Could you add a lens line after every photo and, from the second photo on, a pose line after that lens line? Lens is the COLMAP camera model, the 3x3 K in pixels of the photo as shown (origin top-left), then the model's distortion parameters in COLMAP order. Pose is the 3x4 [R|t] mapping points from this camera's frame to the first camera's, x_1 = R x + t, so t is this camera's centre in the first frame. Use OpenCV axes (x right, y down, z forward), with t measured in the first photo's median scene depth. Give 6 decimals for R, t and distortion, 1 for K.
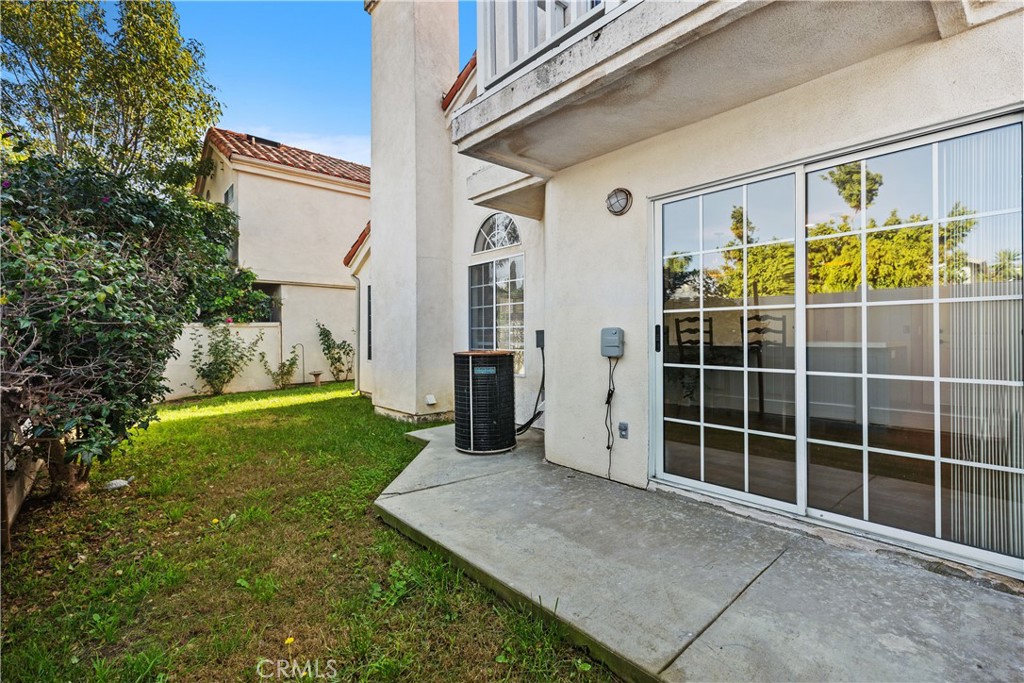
lens RADIAL K [[459.4, 0, 497.1], [0, 459.4, 338.3], [0, 0, 1]] dist [0.001797, 0.000022]
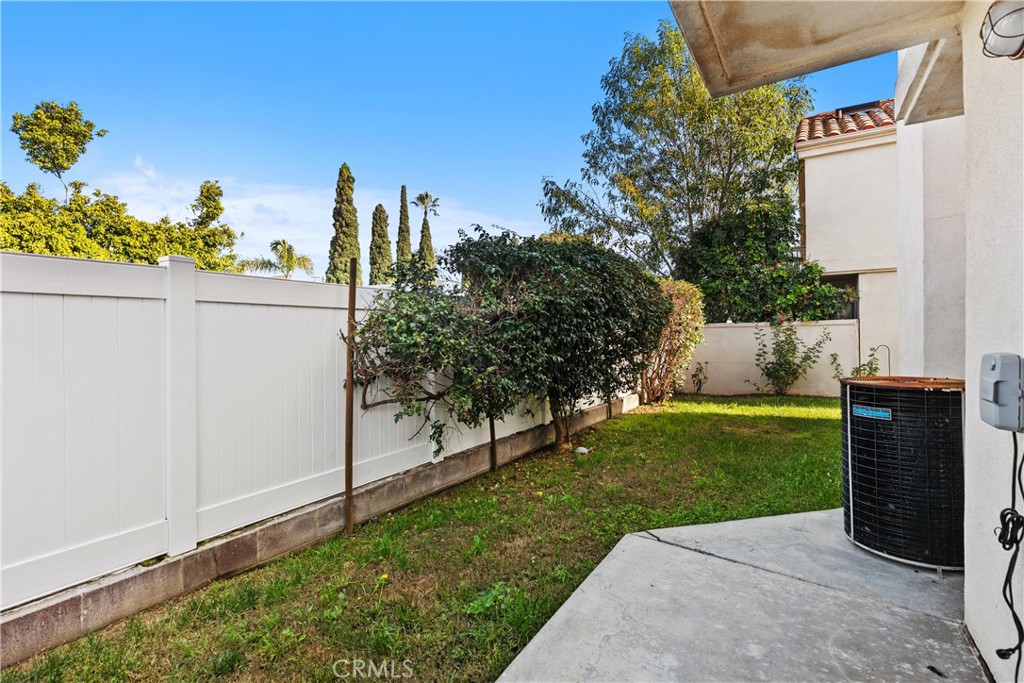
lens RADIAL K [[462.6, 0, 514.1], [0, 462.6, 337.0], [0, 0, 1]] dist [0.003417, -0.000028]
pose [[0.299281, 0.010943, -0.954102, 0.170055], [0.001030, 0.999930, 0.011792, -0.014508], [0.954164, -0.004512, 0.299249, 0.163161]]
